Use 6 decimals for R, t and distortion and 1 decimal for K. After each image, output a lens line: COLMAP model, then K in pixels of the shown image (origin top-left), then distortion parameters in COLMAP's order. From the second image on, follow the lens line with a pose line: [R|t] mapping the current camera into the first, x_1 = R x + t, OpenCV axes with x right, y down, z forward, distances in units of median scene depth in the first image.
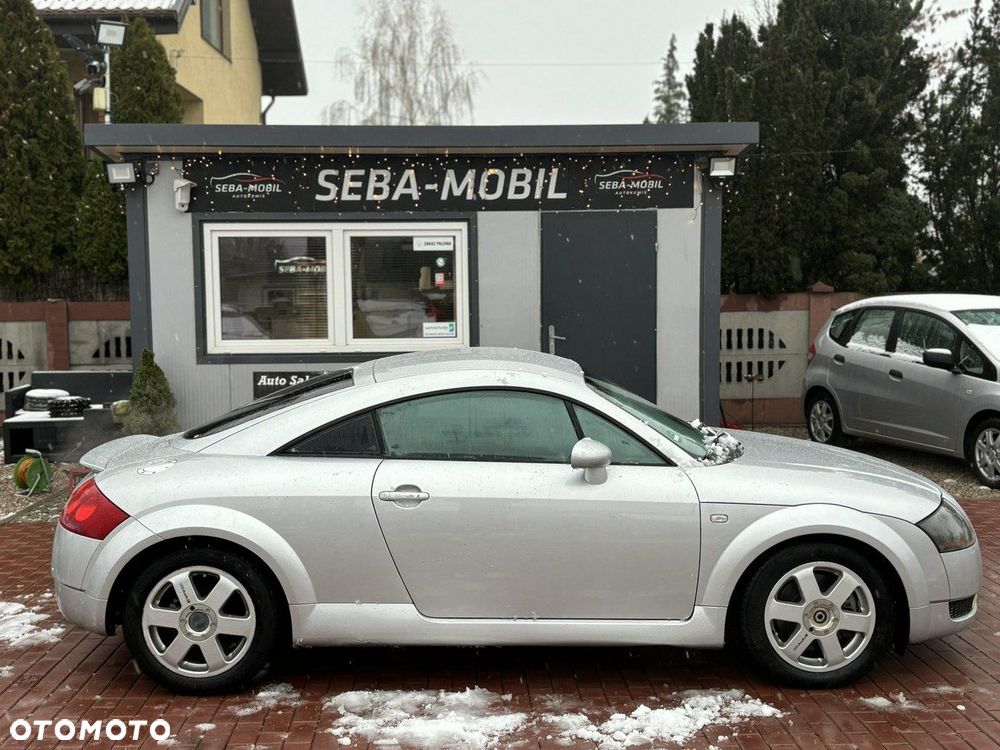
lens RADIAL K [[1147.3, 0, 488.5], [0, 1147.3, 378.3], [0, 0, 1]] dist [0.186451, -0.602310]
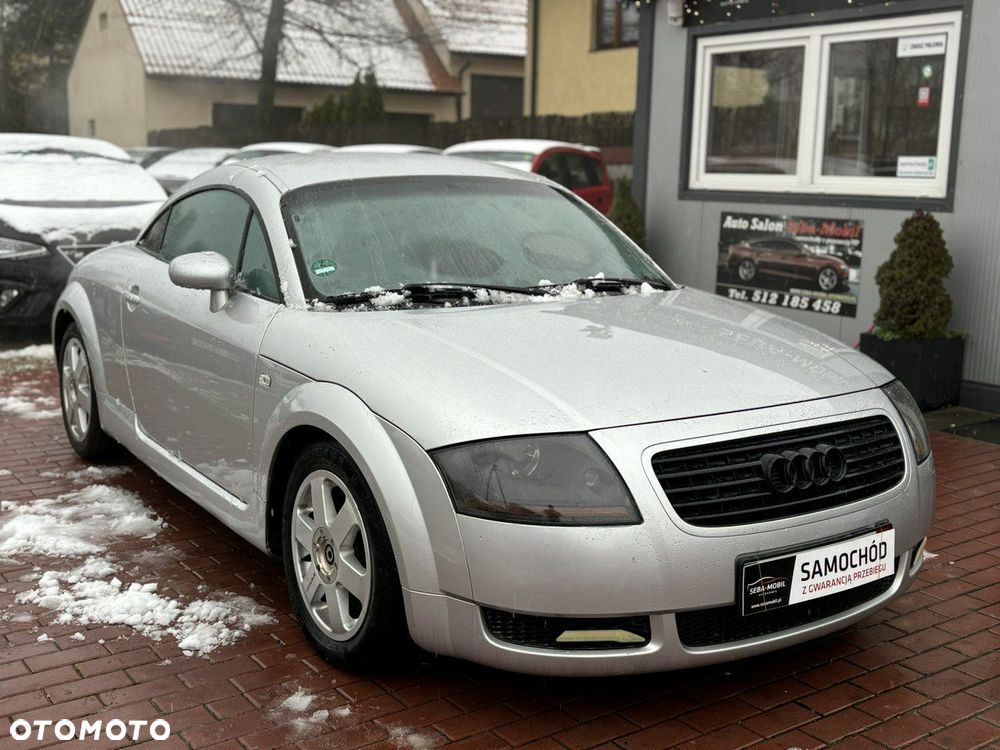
lens RADIAL K [[1162.4, 0, 510.7], [0, 1162.4, 374.9], [0, 0, 1]] dist [0.120578, -0.306807]
pose [[0.552322, 0.170131, -0.816085, 0.451543], [-0.084625, 0.985339, 0.148142, -0.001048], [0.829324, -0.012761, 0.558622, 0.374527]]
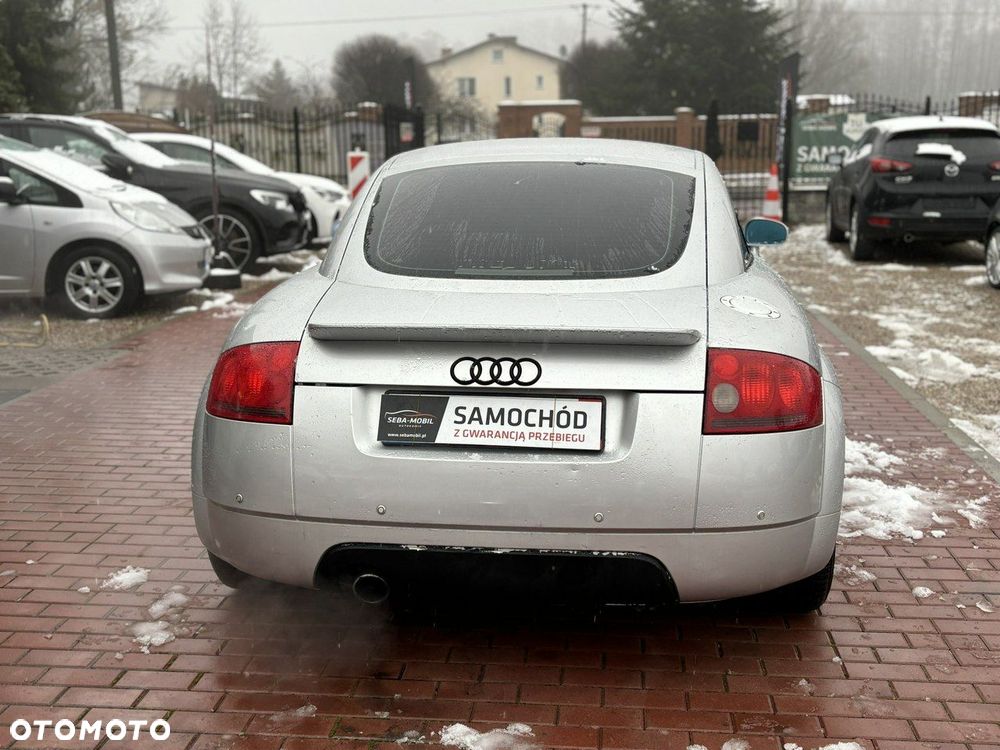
lens RADIAL K [[1161.0, 0, 500.0], [0, 1161.0, 375.0], [0, 0, 1]] dist [0.192152, -0.656354]
pose [[0.130711, -0.186652, 0.973692, -0.504819], [0.080266, 0.980886, 0.177256, -0.006837], [-0.988166, 0.054985, 0.143194, 0.563402]]
